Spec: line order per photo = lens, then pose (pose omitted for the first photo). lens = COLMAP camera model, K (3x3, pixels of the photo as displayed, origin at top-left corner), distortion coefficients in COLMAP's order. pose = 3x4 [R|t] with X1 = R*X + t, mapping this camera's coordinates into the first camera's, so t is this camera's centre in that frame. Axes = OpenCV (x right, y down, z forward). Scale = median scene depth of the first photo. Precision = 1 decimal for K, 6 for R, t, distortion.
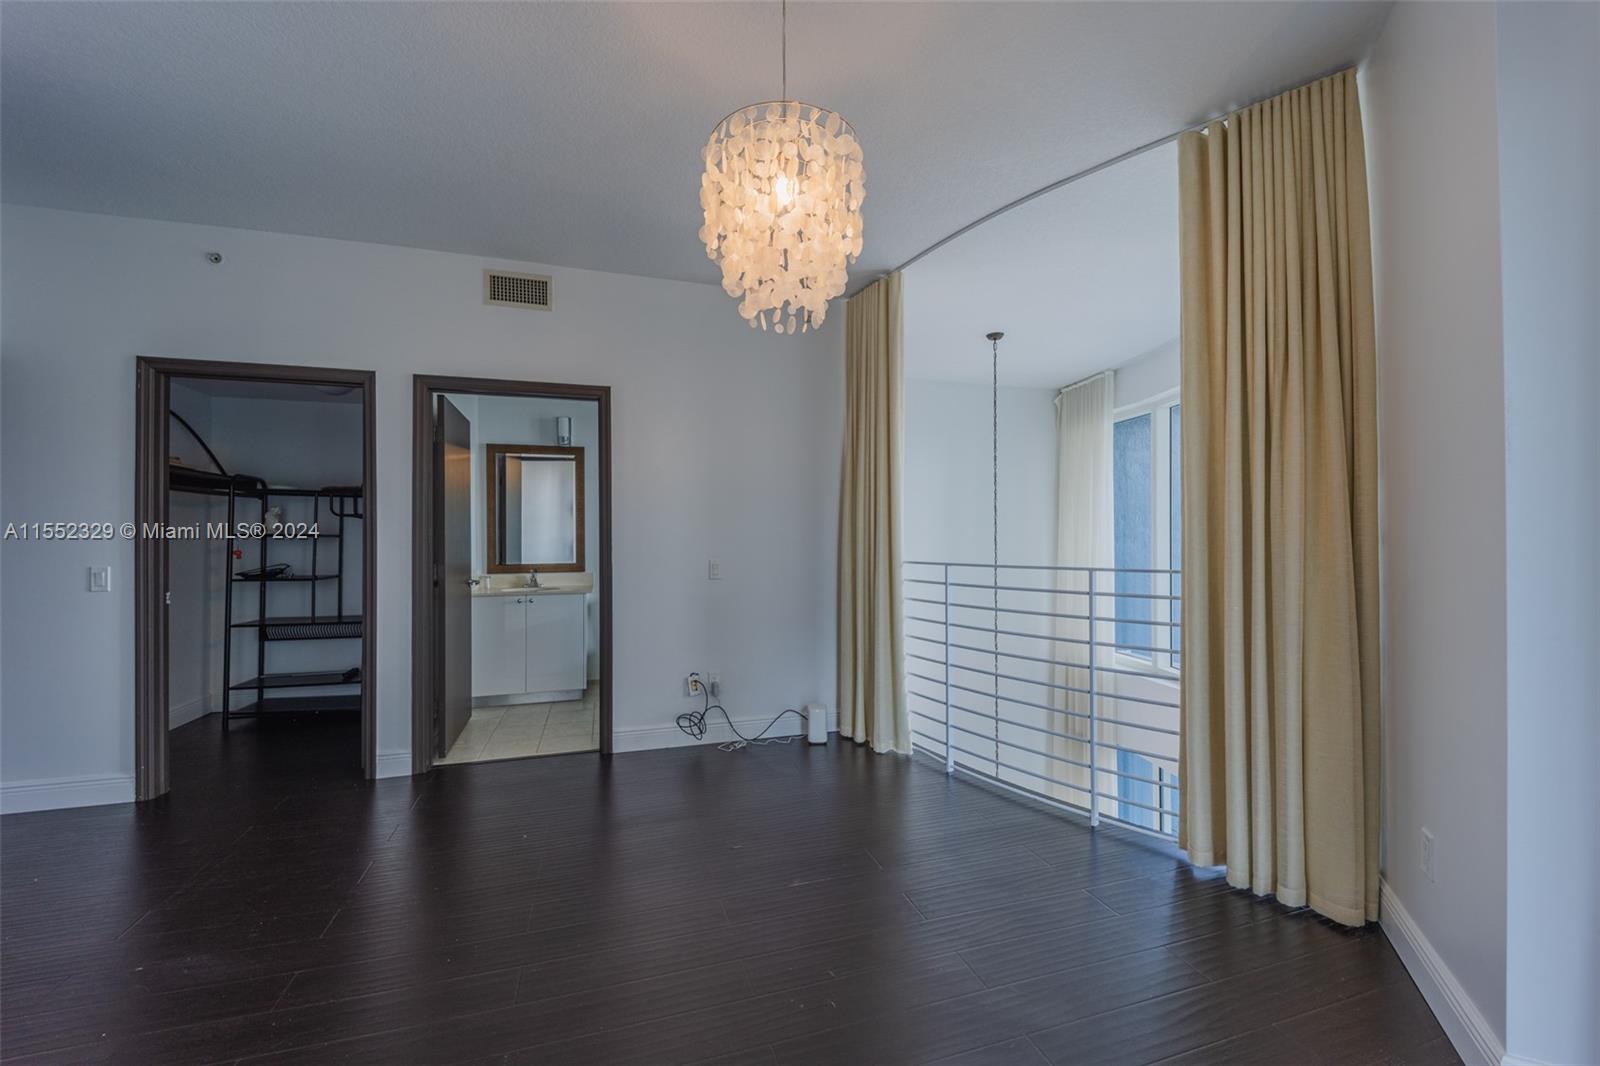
lens RADIAL K [[632.7, 0, 801.3], [0, 632.7, 530.2], [0, 0, 1]] dist [-0.000001, 0.000068]
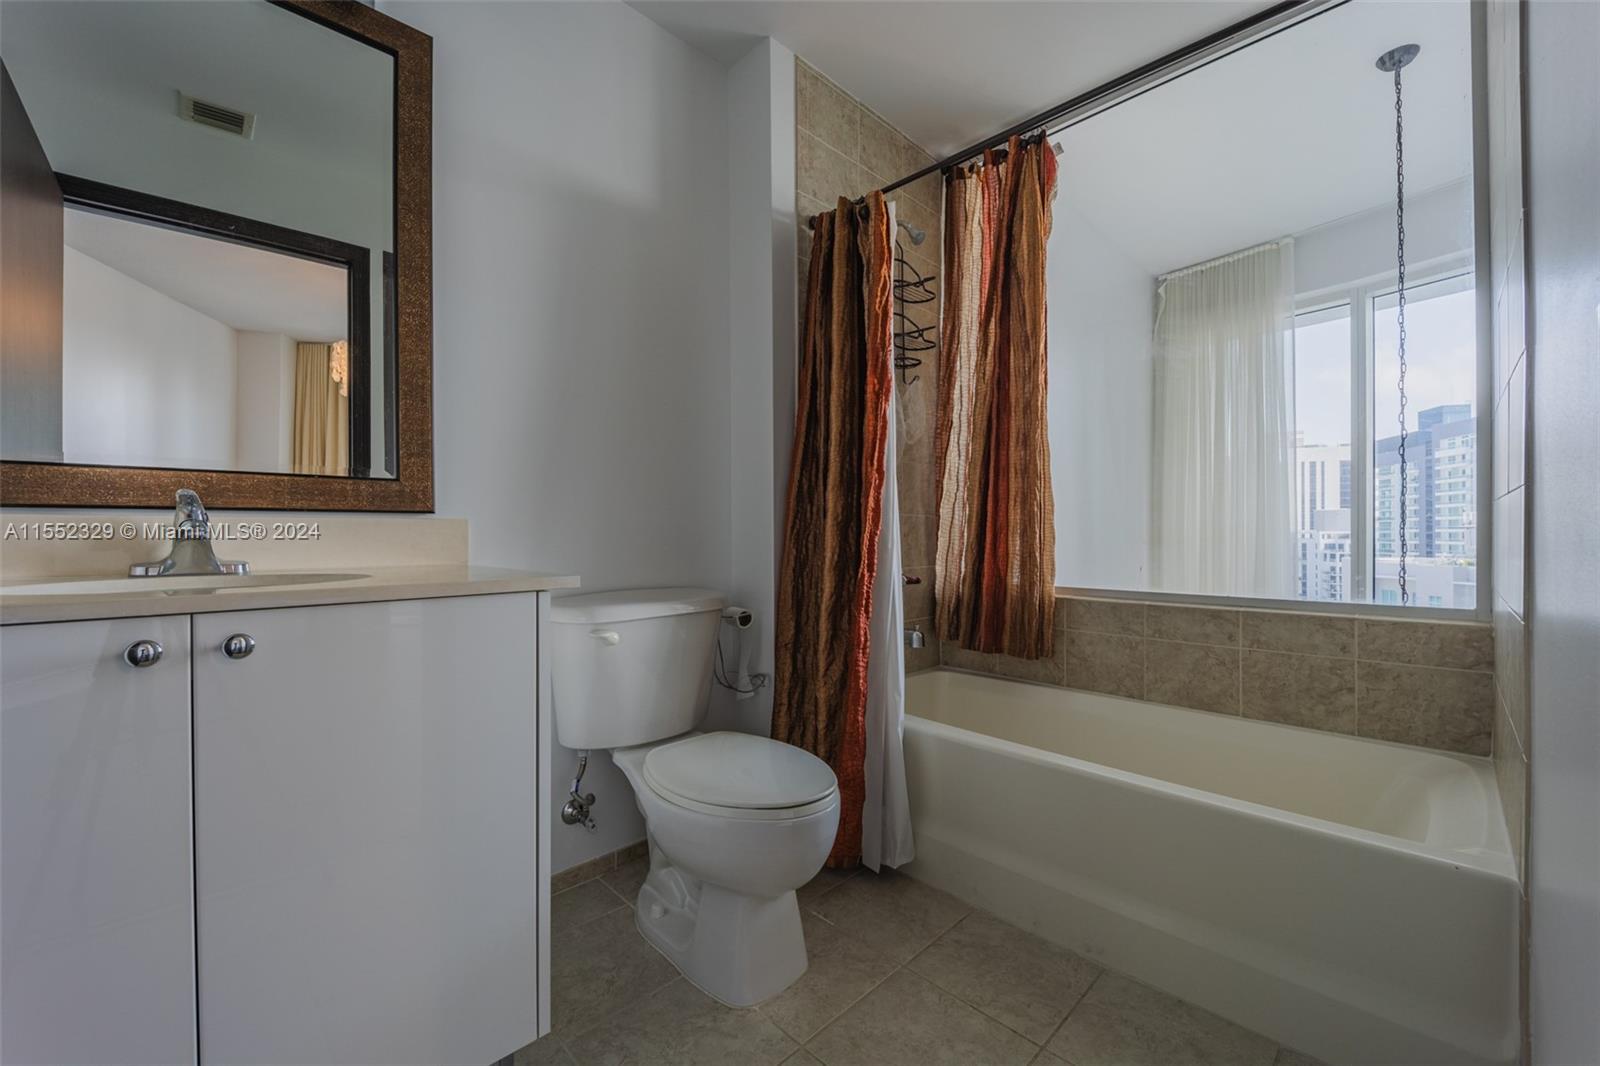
lens RADIAL K [[645.4, 0, 839.7], [0, 645.4, 530.2], [0, 0, 1]] dist [-0.009914, -0.000477]
pose [[0.898838, -0.005178, 0.438249, -0.315700], [0.000341, 0.999938, 0.011117, 0.071899], [-0.438280, -0.009843, 0.898785, 0.697346]]
